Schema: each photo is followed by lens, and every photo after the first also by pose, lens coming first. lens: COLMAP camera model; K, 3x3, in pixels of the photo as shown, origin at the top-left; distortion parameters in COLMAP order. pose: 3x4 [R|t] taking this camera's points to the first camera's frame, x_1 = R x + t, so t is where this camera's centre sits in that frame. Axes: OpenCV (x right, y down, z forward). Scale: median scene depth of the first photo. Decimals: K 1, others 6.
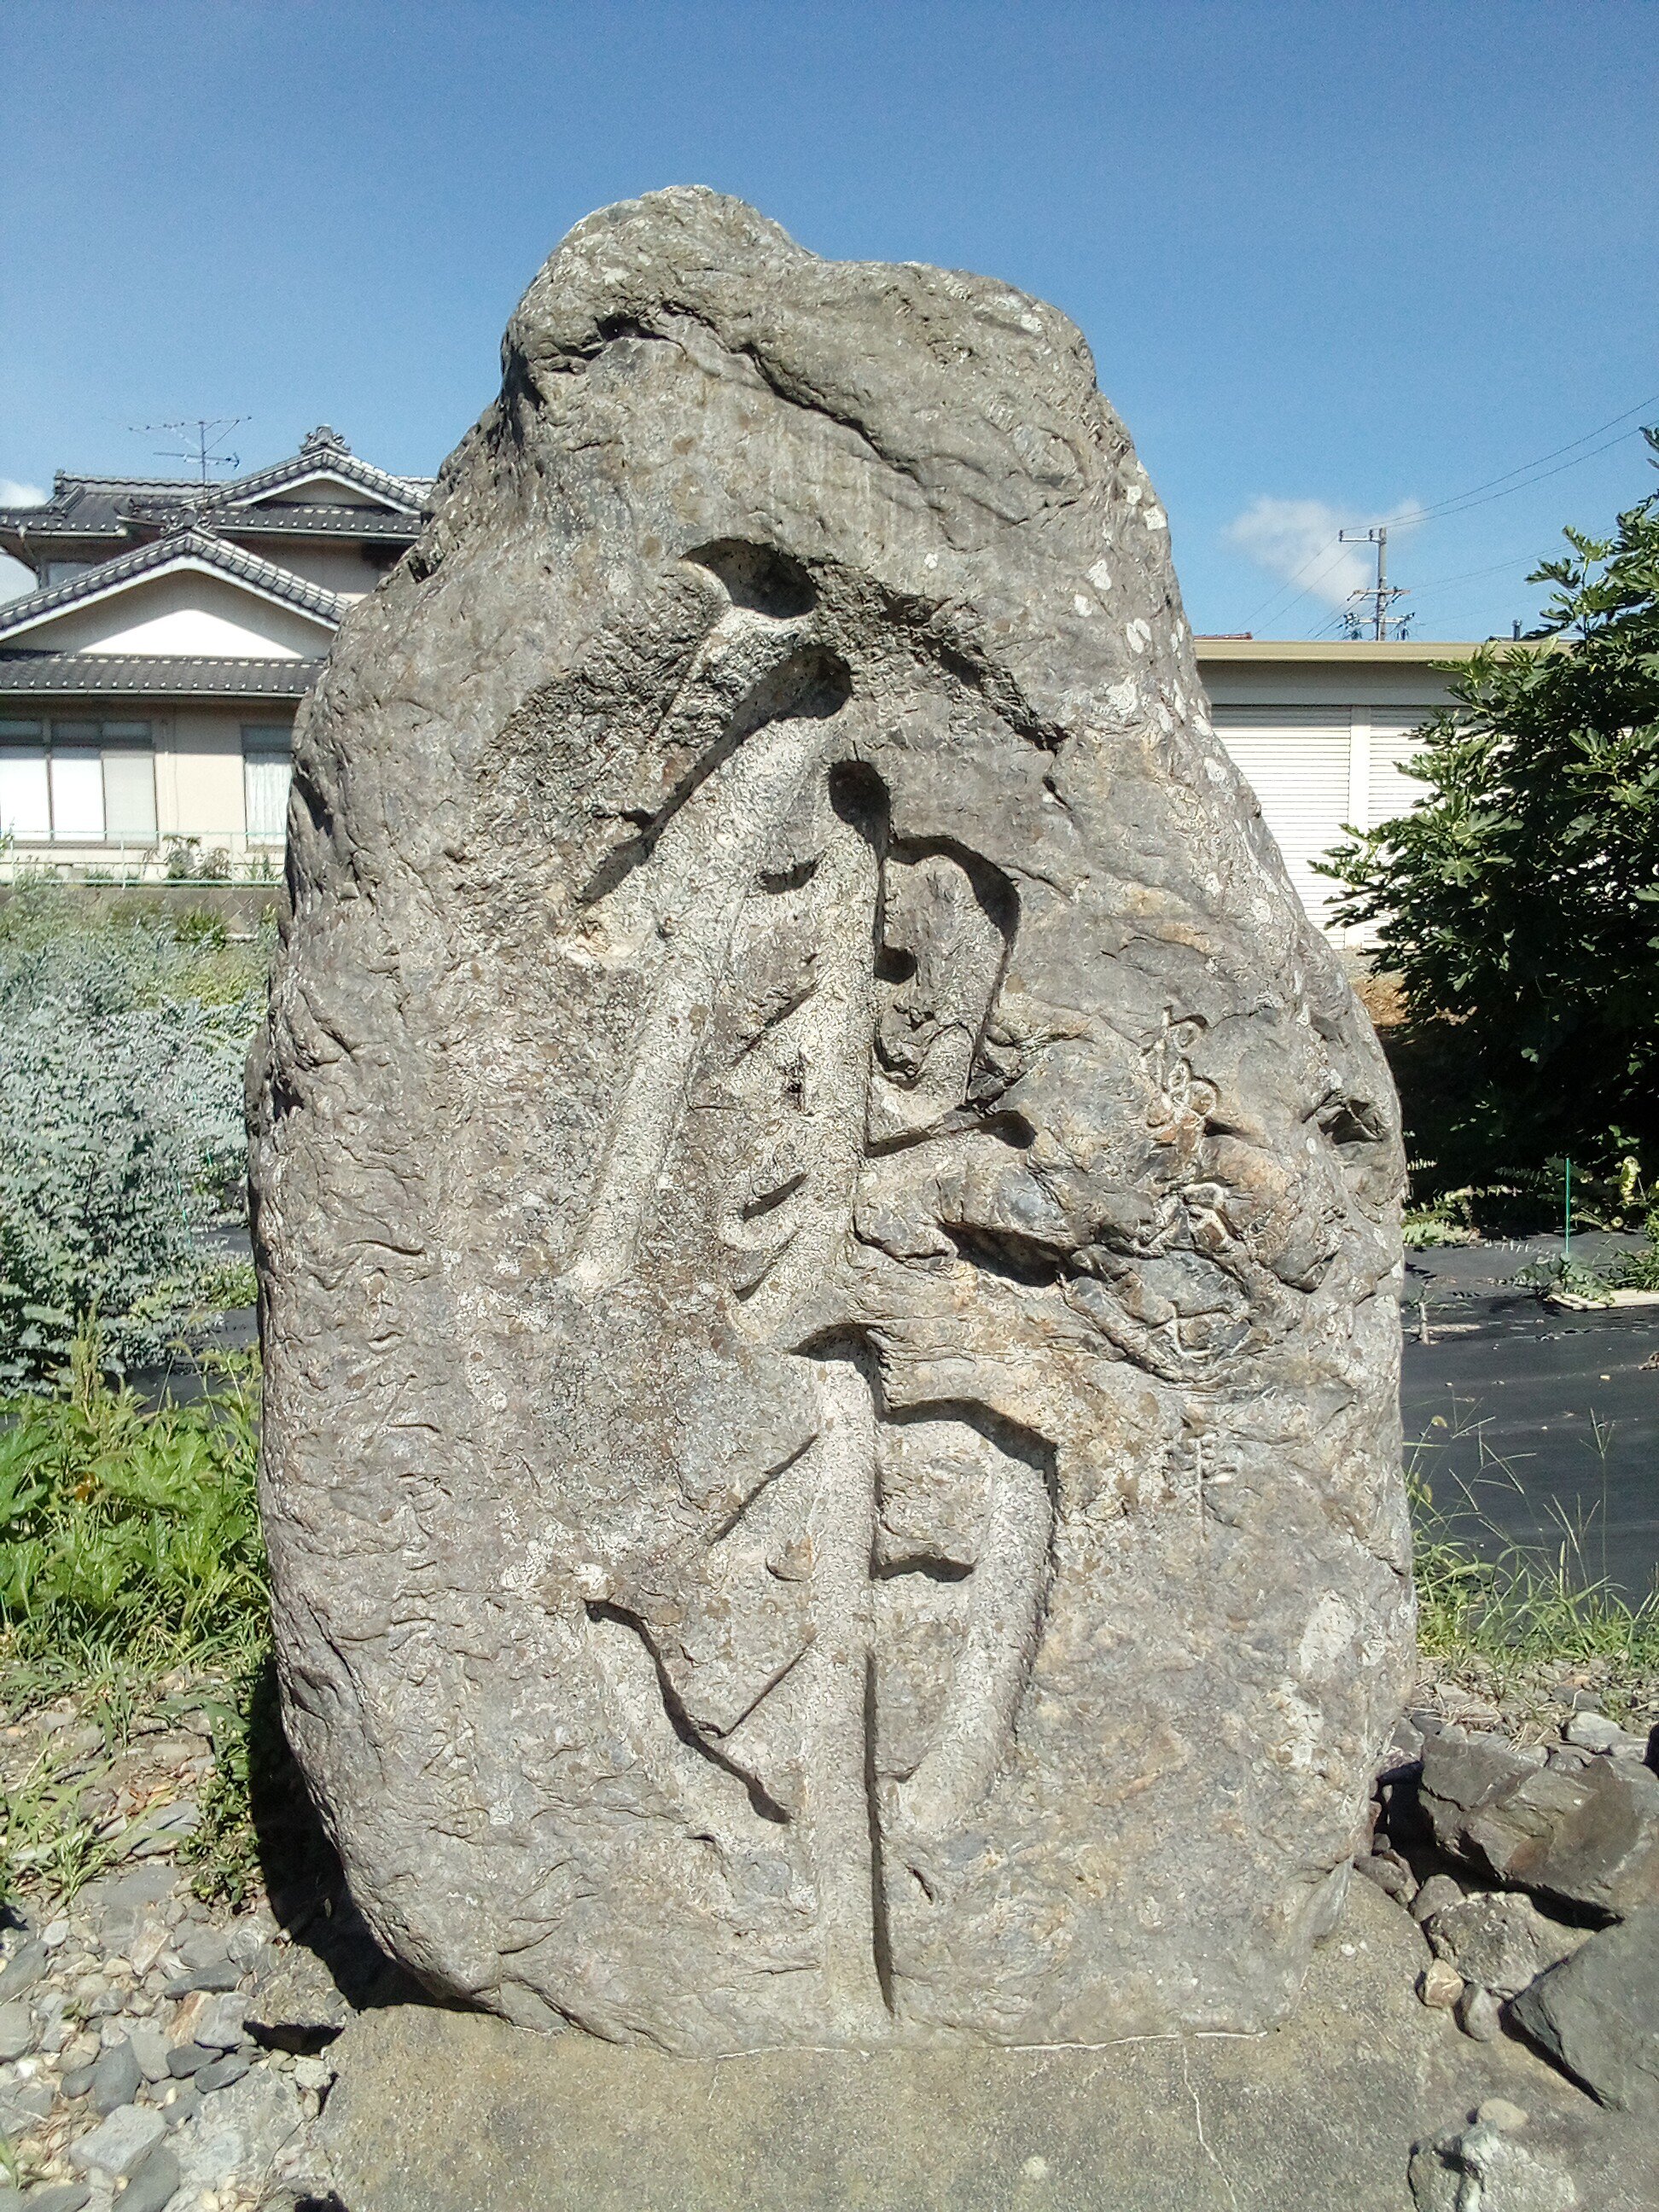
lens RADIAL K [[1873.1, 0, 839.8], [0, 1873.1, 1118.3], [0, 0, 1]] dist [0.073296, -0.128944]
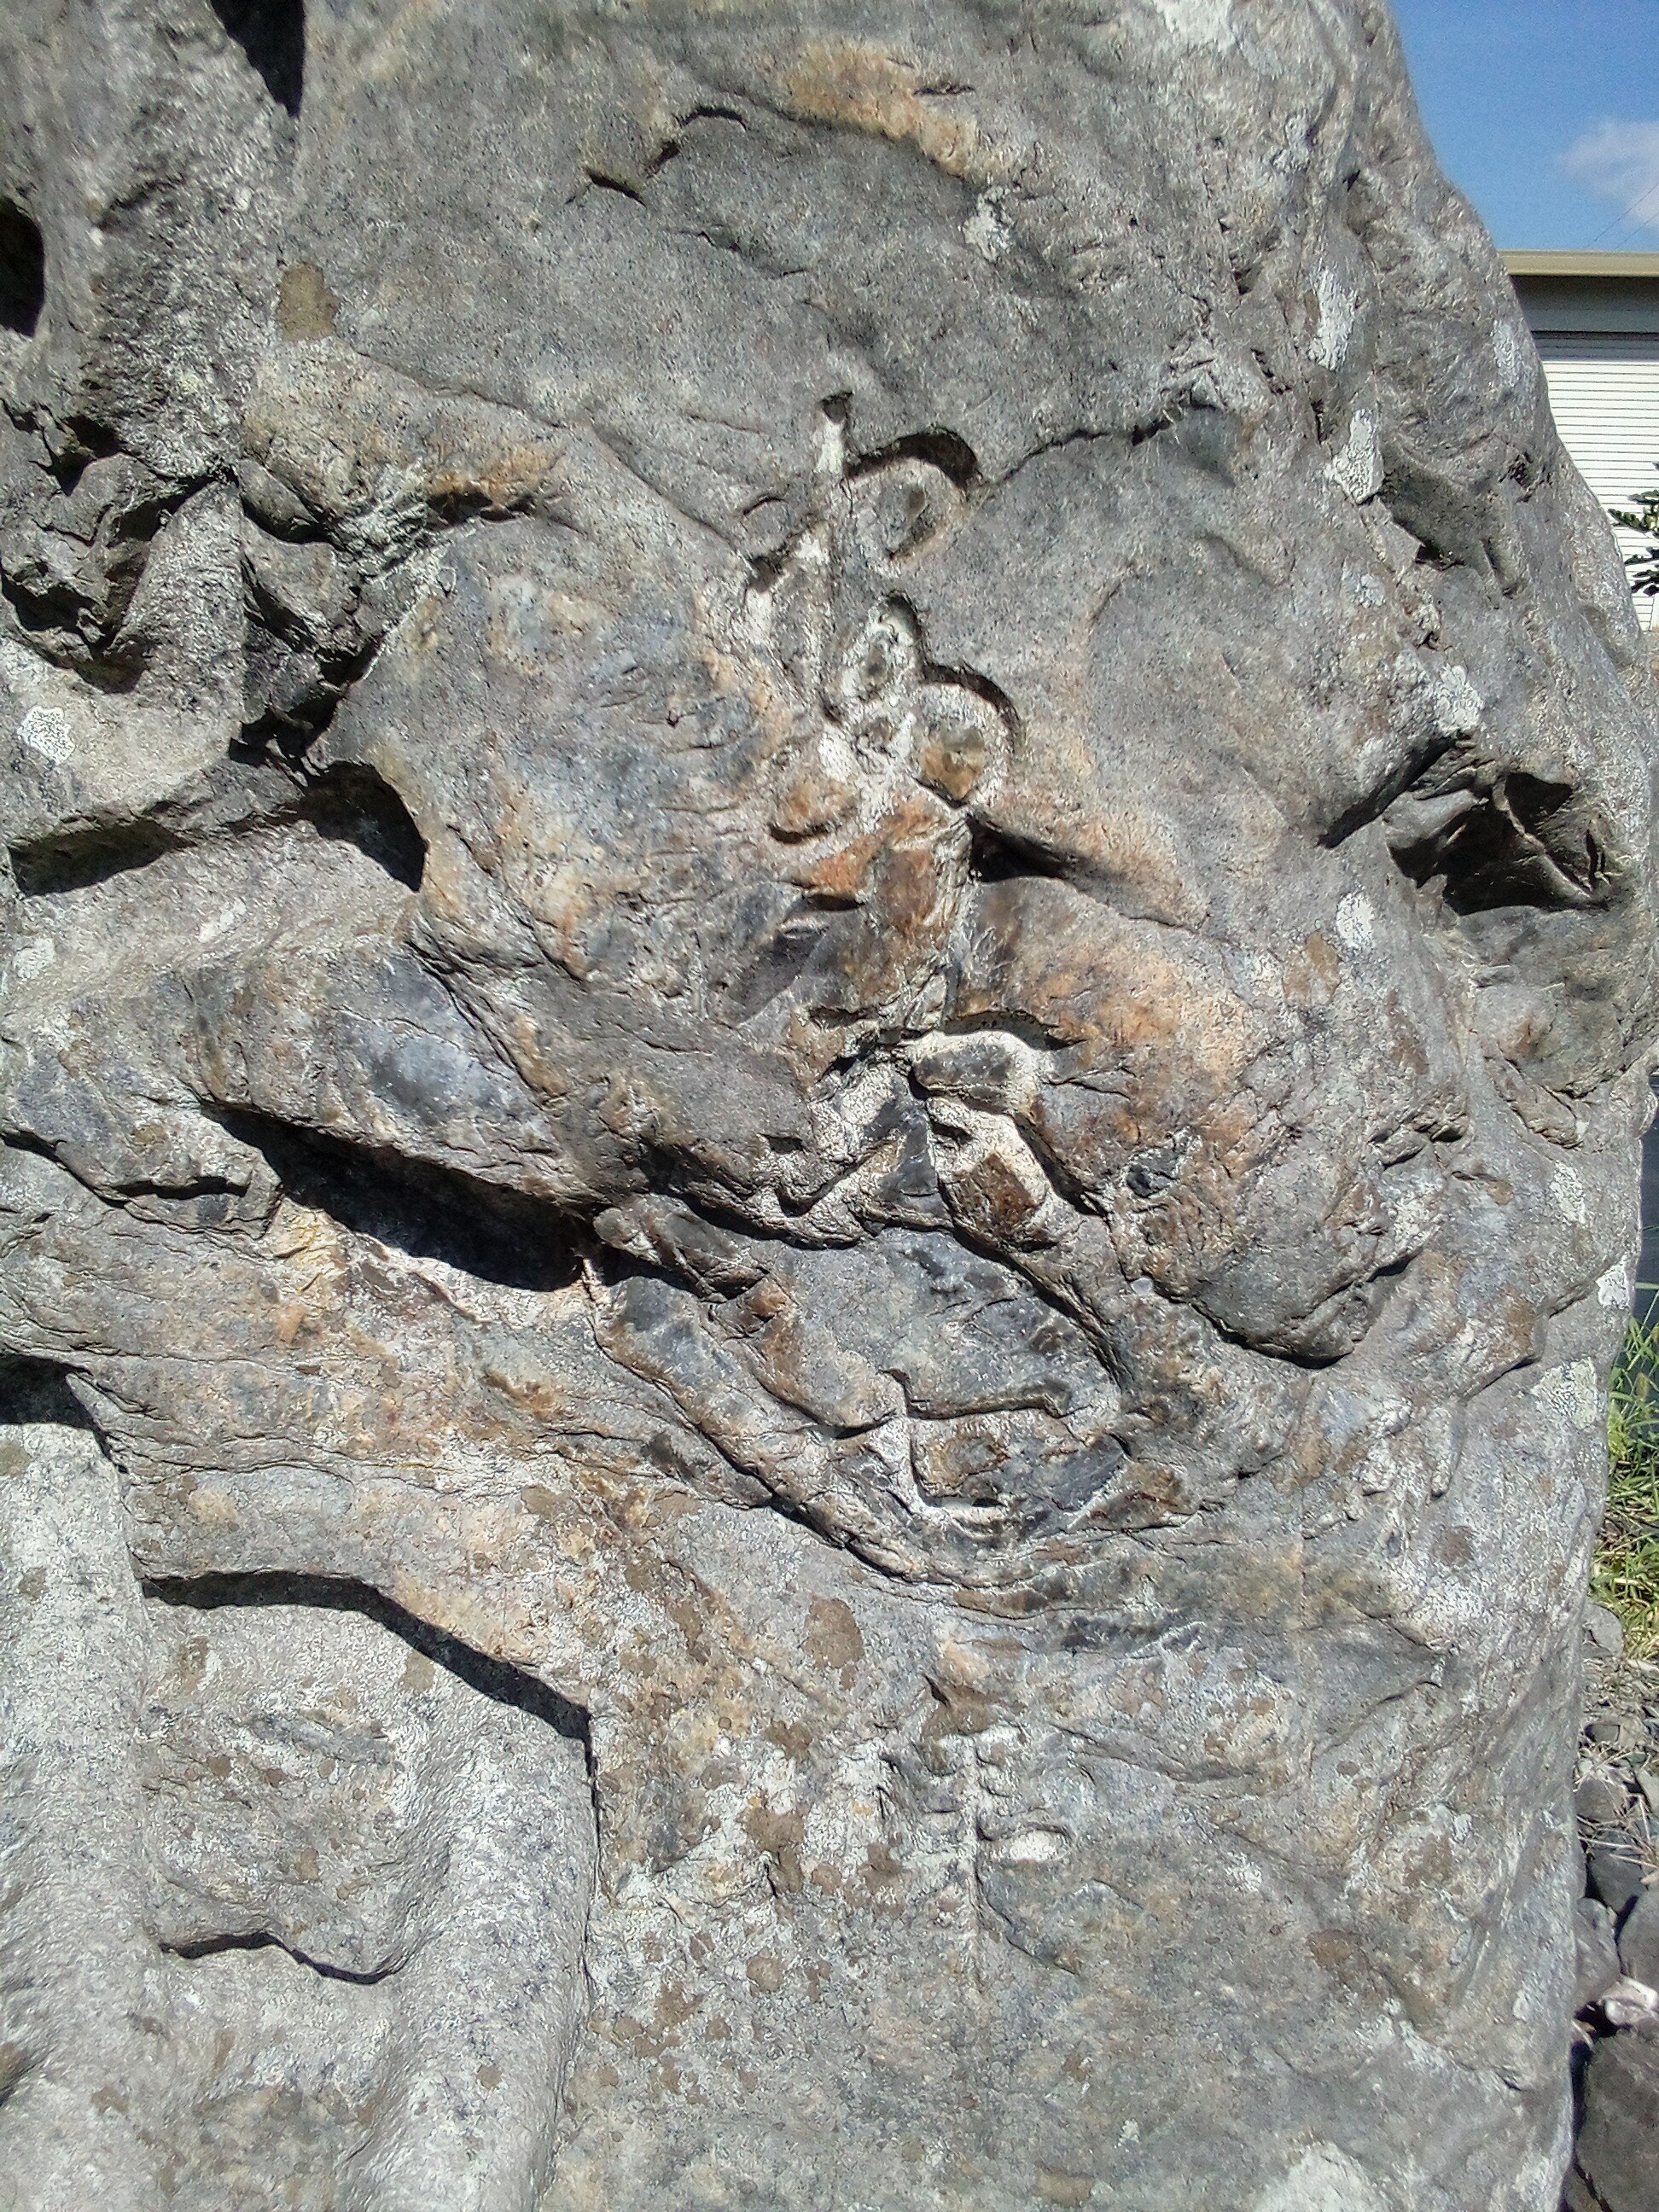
lens RADIAL K [[1873.1, 0, 839.8], [0, 1873.1, 1118.3], [0, 0, 1]] dist [0.073296, -0.128944]
pose [[0.990770, 0.059823, -0.121639, 0.204809], [-0.038947, 0.985142, 0.167269, -0.001798], [0.129838, -0.160987, 0.978379, 0.677537]]
